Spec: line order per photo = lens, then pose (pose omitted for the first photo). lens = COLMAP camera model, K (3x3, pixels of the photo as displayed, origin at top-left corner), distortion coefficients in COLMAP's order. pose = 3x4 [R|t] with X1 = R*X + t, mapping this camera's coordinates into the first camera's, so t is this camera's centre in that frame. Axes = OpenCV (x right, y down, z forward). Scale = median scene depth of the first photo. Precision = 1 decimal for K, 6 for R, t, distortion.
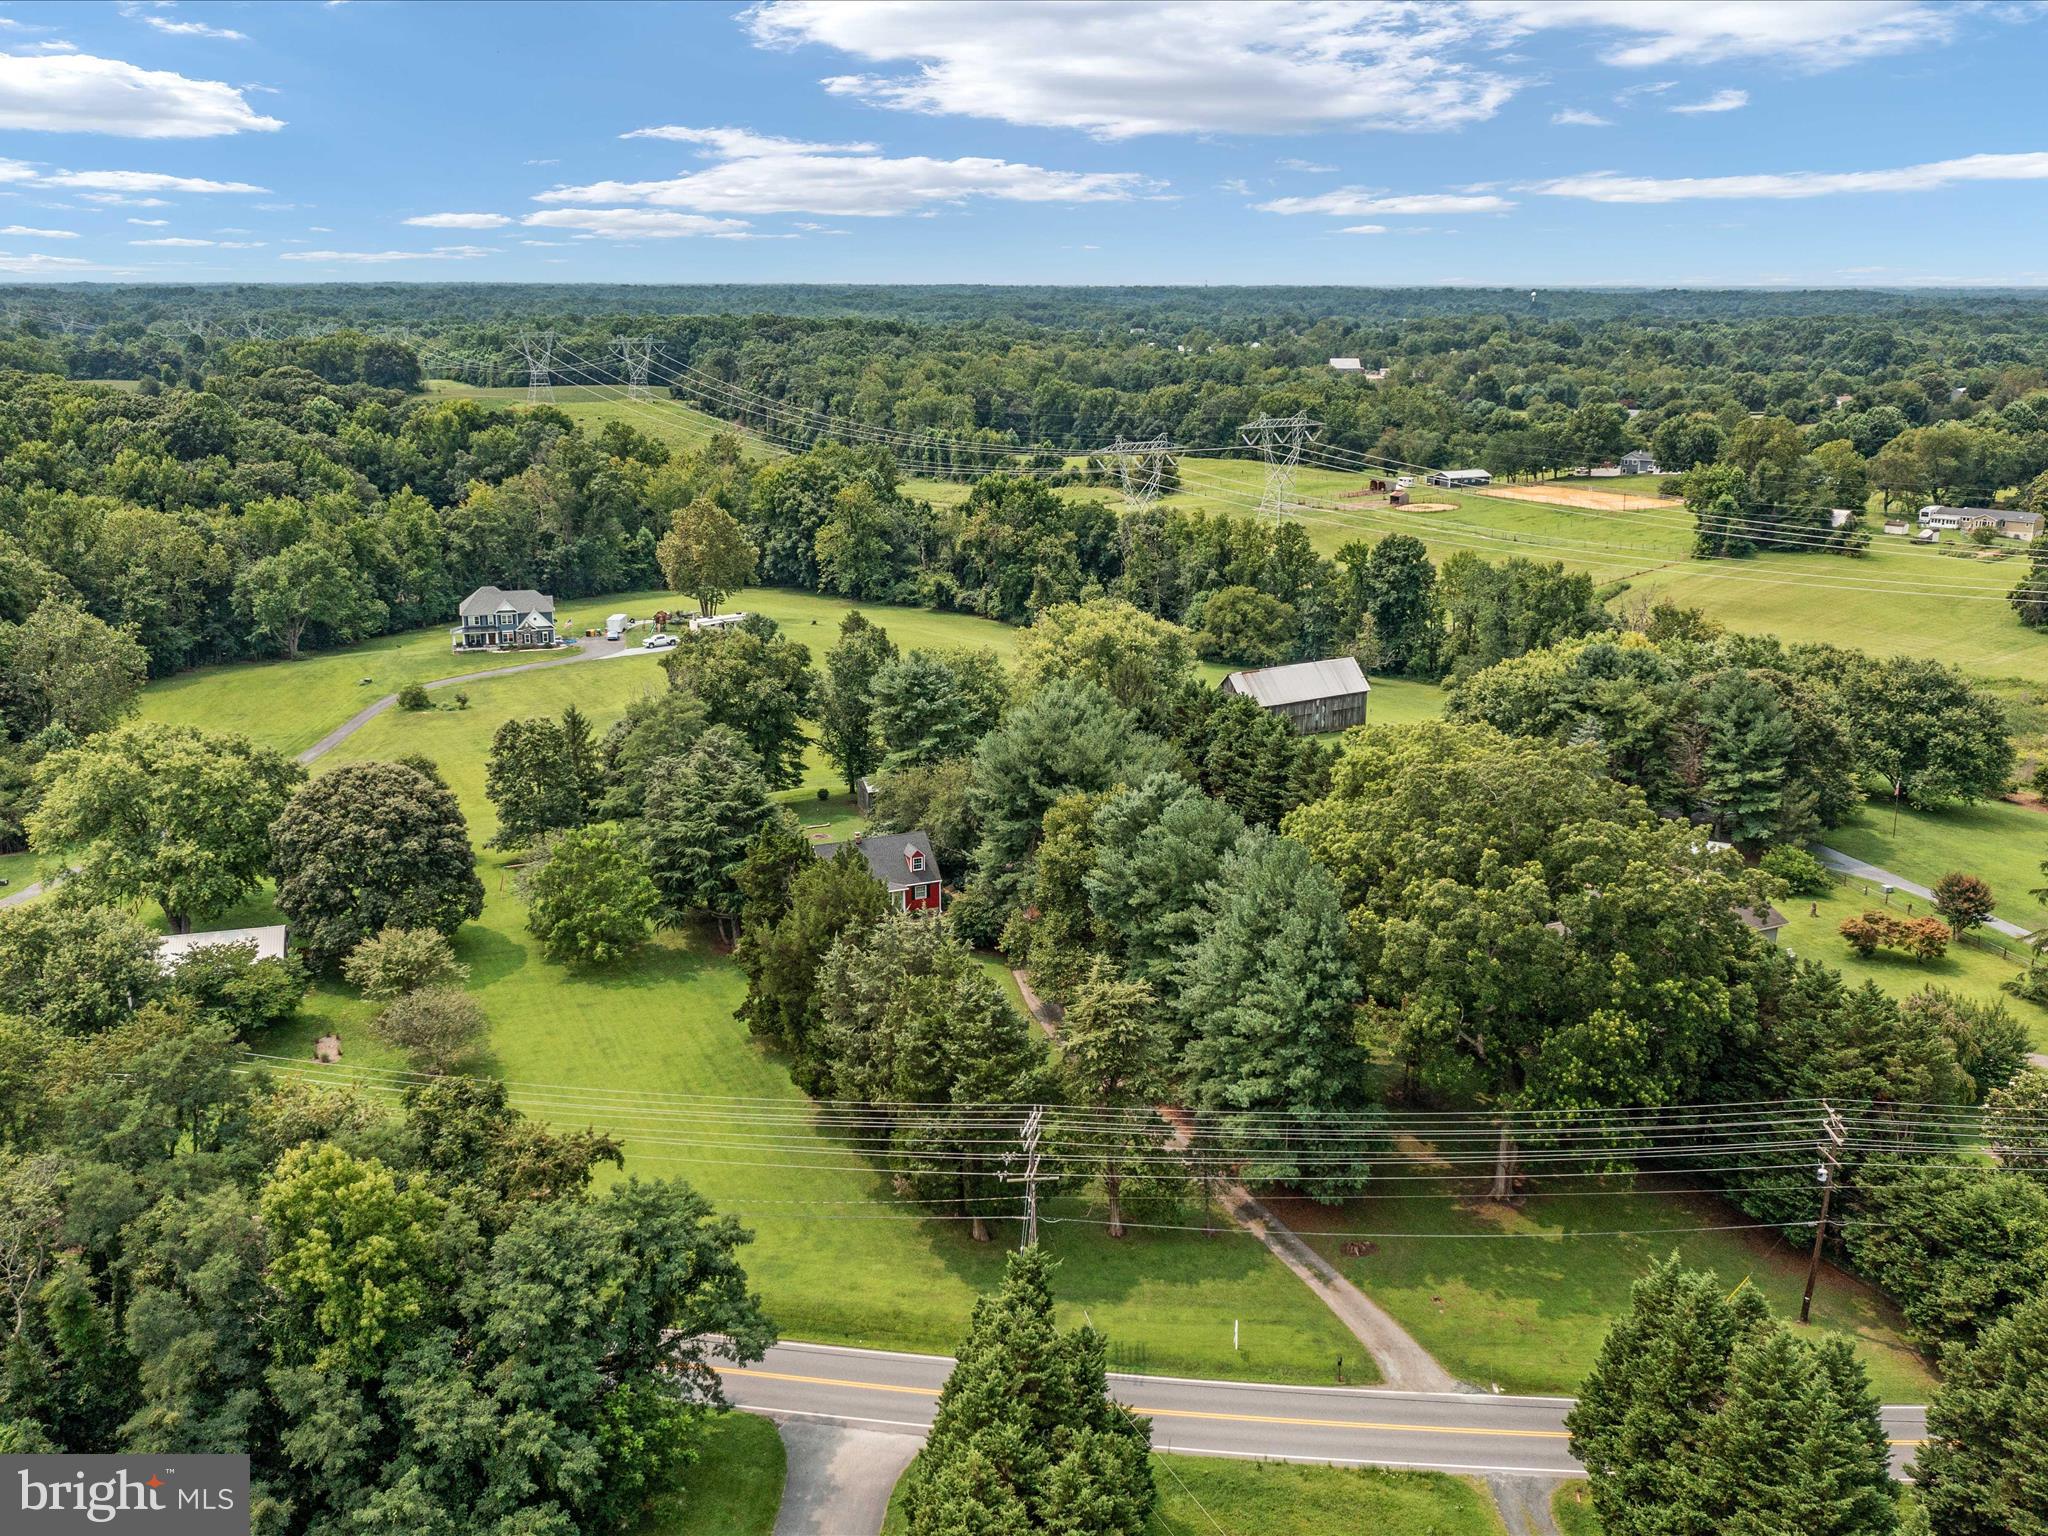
lens RADIAL K [[1783.5, 0, 1024.0], [0, 1783.5, 768.0], [0, 0, 1]] dist [-0.008244, 0.007726]
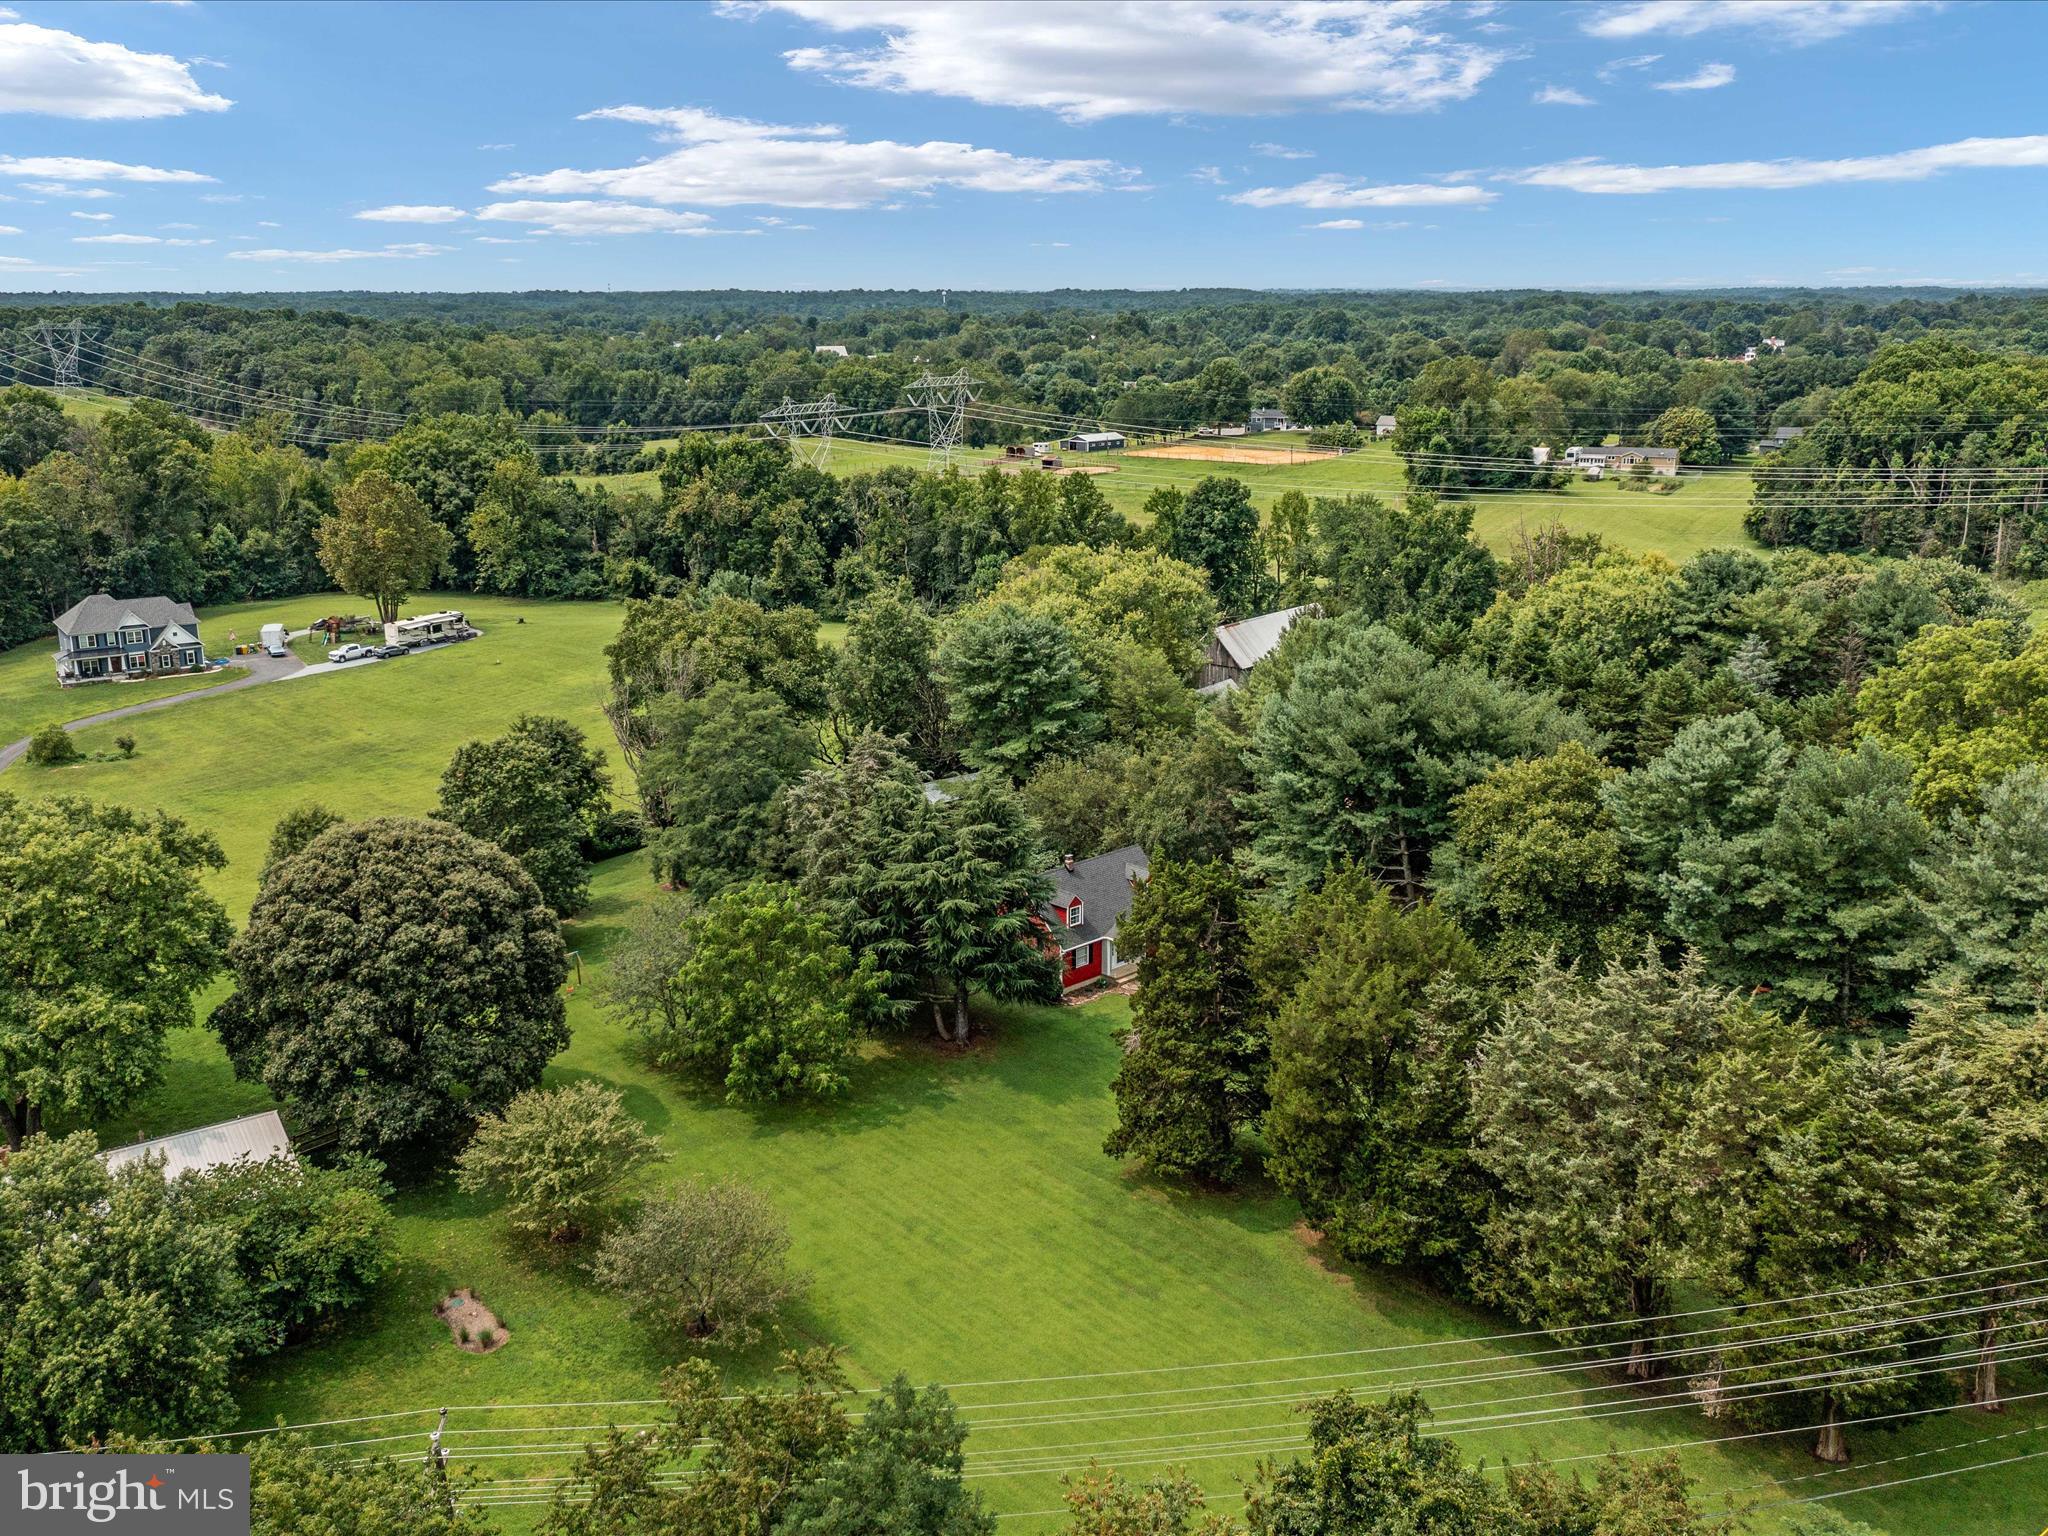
lens RADIAL K [[1783.5, 0, 1024.0], [0, 1783.5, 768.0], [0, 0, 1]] dist [-0.008244, 0.007726]
pose [[0.946543, -0.088822, 0.310109, -0.141575], [0.089937, 0.995890, 0.010730, -0.003054], [-0.309788, 0.017734, 0.950640, 0.147551]]
